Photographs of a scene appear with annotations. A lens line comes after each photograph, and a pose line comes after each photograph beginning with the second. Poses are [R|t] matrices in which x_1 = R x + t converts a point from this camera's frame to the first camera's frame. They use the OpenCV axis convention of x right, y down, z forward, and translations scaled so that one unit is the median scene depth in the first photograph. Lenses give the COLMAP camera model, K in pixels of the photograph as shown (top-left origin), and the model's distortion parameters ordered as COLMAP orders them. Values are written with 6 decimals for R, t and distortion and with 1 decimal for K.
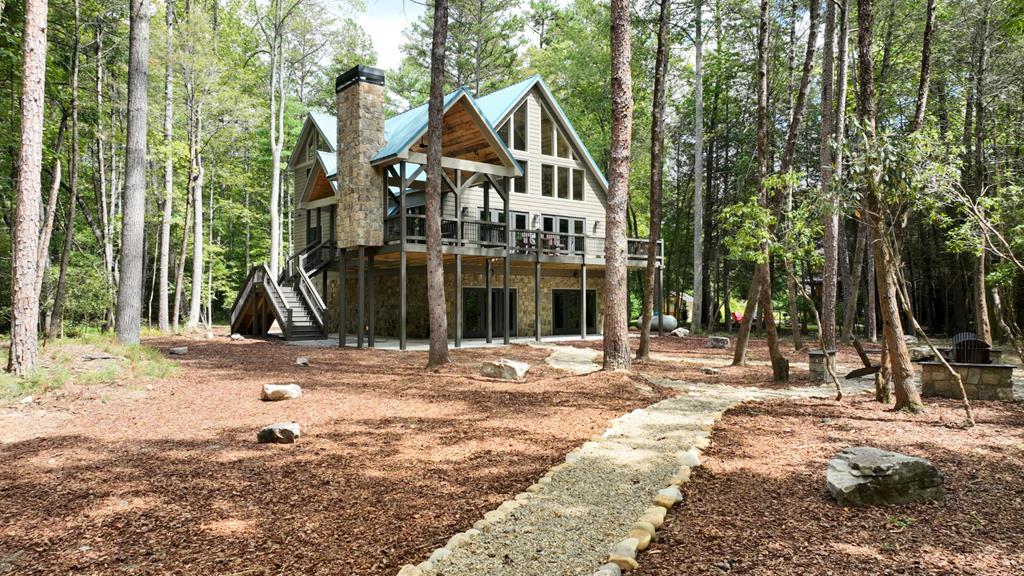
lens RADIAL K [[730.4, 0, 513.4], [0, 730.4, 290.1], [0, 0, 1]] dist [0.008910, 0.000580]
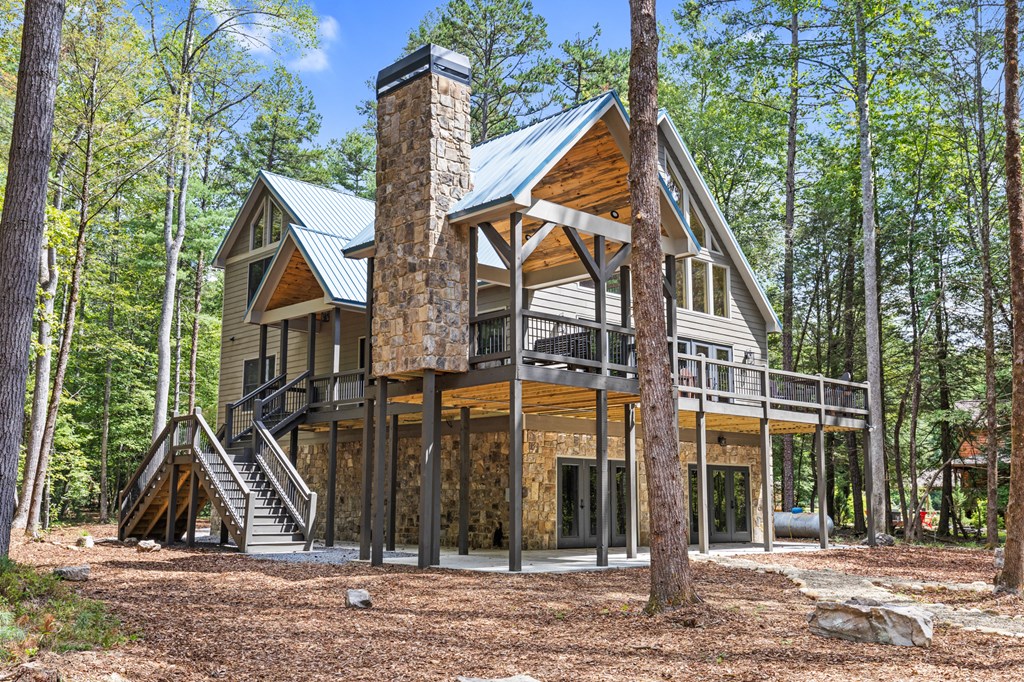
lens RADIAL K [[1011.6, 0, 509.6], [0, 1011.6, 338.6], [0, 0, 1]] dist [0.018116, 0.000000]
pose [[0.997772, 0.016976, 0.064522, -0.153430], [-0.007832, 0.990202, -0.139421, 0.014524], [-0.066256, 0.138605, 0.988129, 0.209454]]
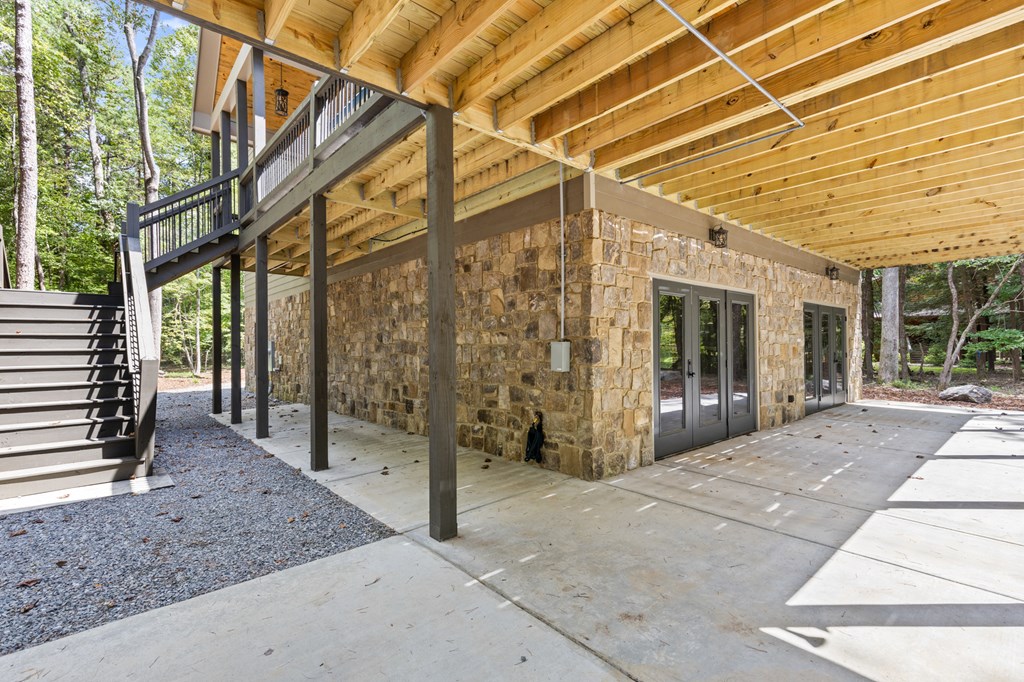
lens RADIAL K [[469.2, 0, 514.3], [0, 469.2, 343.2], [0, 0, 1]] dist [0.012697, -0.002605]
pose [[0.999082, -0.007405, 0.042189, -0.125675], [0.006796, 0.999871, 0.014568, 0.017692], [-0.042292, -0.014268, 0.999003, 0.798279]]
